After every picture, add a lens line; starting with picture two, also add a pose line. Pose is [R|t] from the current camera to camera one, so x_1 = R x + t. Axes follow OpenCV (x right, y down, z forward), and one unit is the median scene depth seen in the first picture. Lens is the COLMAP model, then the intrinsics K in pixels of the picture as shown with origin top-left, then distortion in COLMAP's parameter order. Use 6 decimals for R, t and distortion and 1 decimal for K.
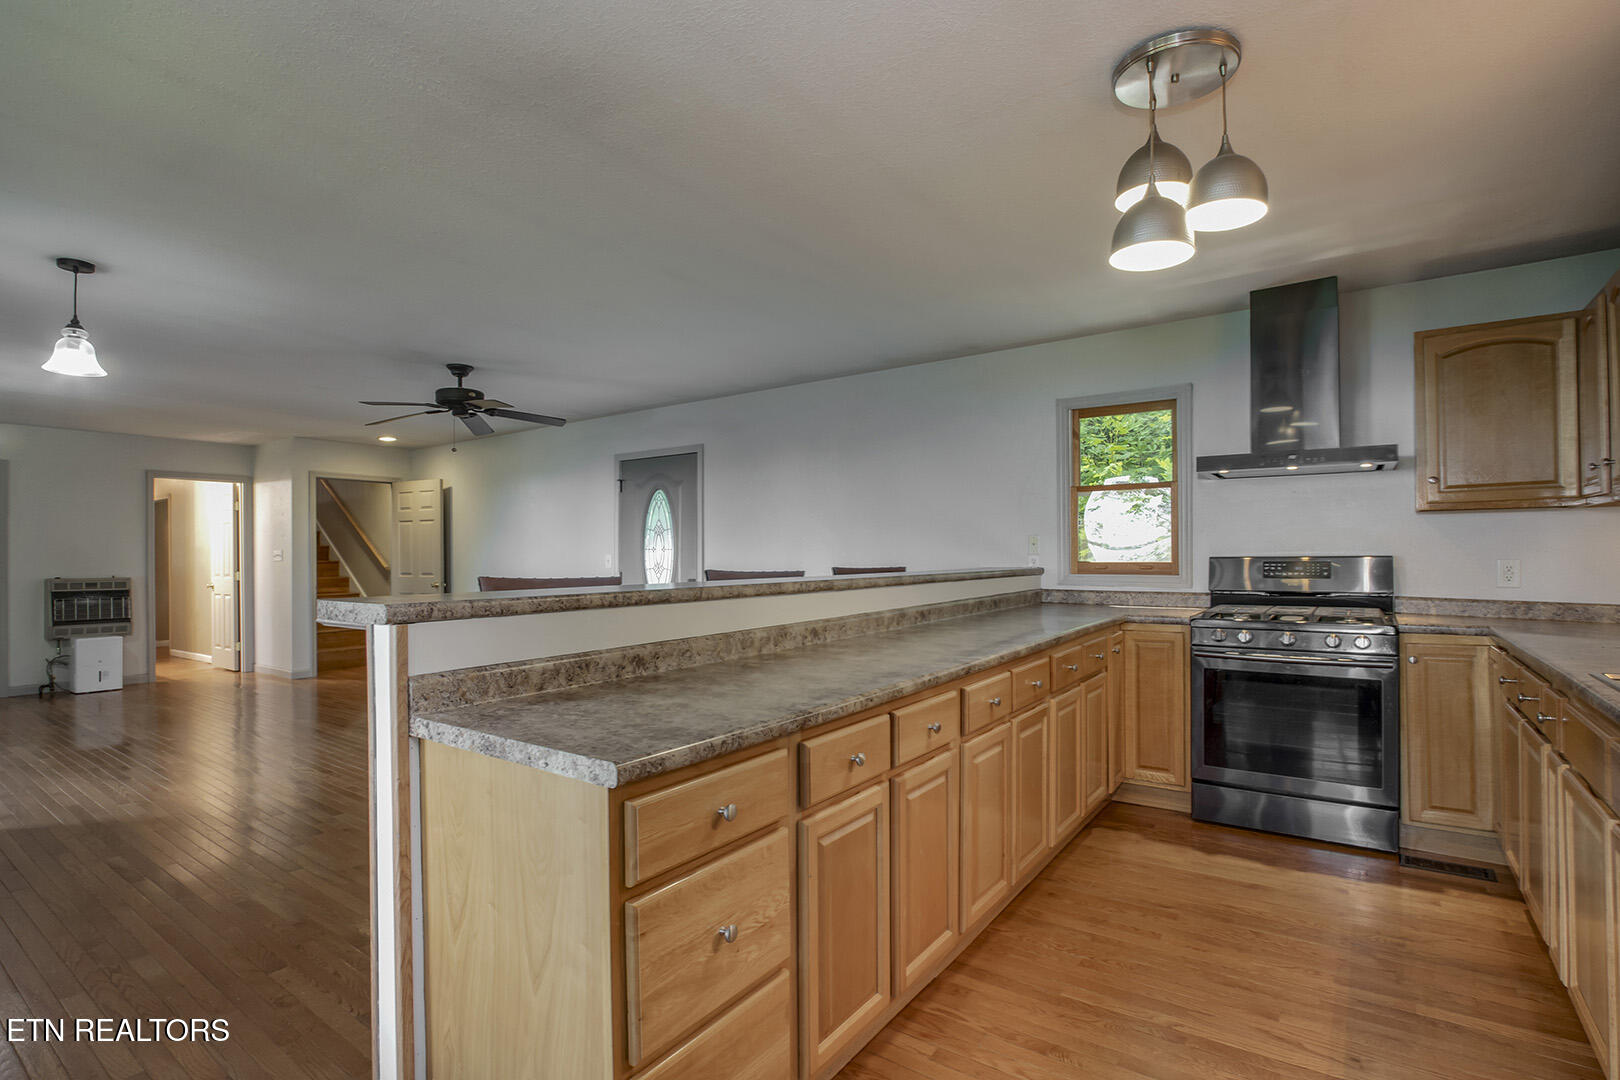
lens RADIAL K [[784.6, 0, 803.6], [0, 784.6, 552.3], [0, 0, 1]] dist [-0.000167, -0.000061]
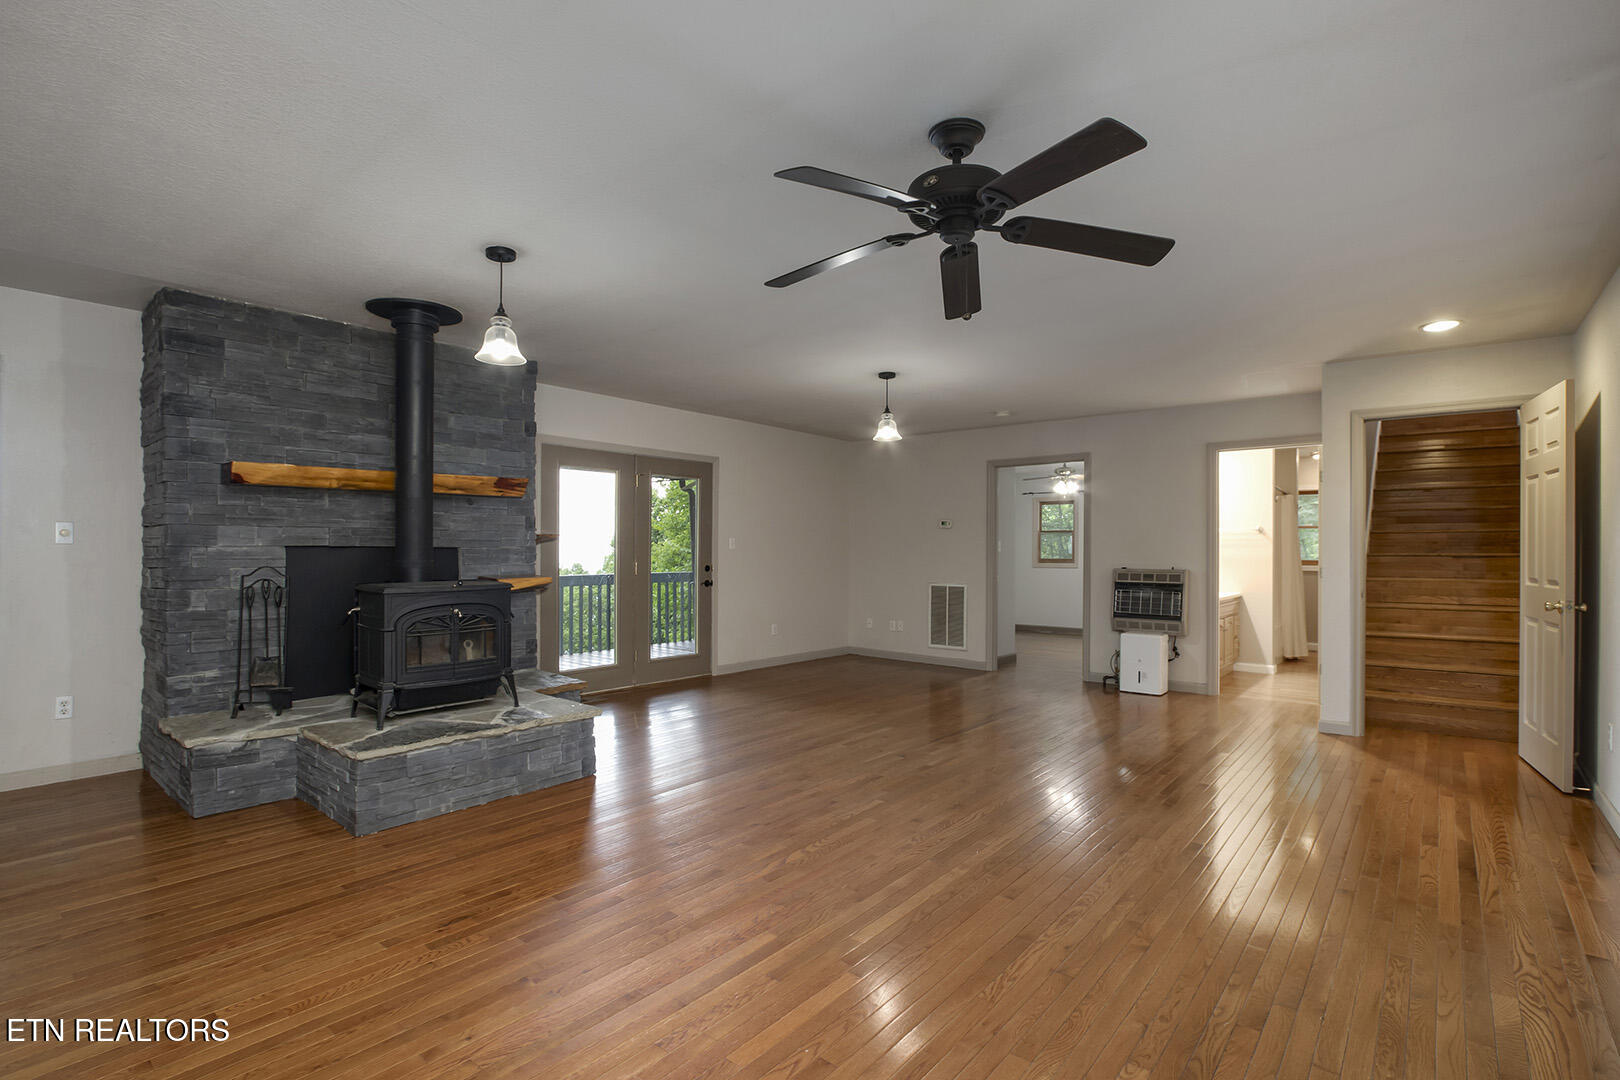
lens RADIAL K [[784.6, 0, 803.6], [0, 784.6, 552.3], [0, 0, 1]] dist [-0.000167, -0.000061]
pose [[-0.063068, 0.003268, -0.998004, 0.043002], [0.001835, 0.999993, 0.003159, 0.010118], [0.998008, -0.001632, -0.063074, 0.707282]]
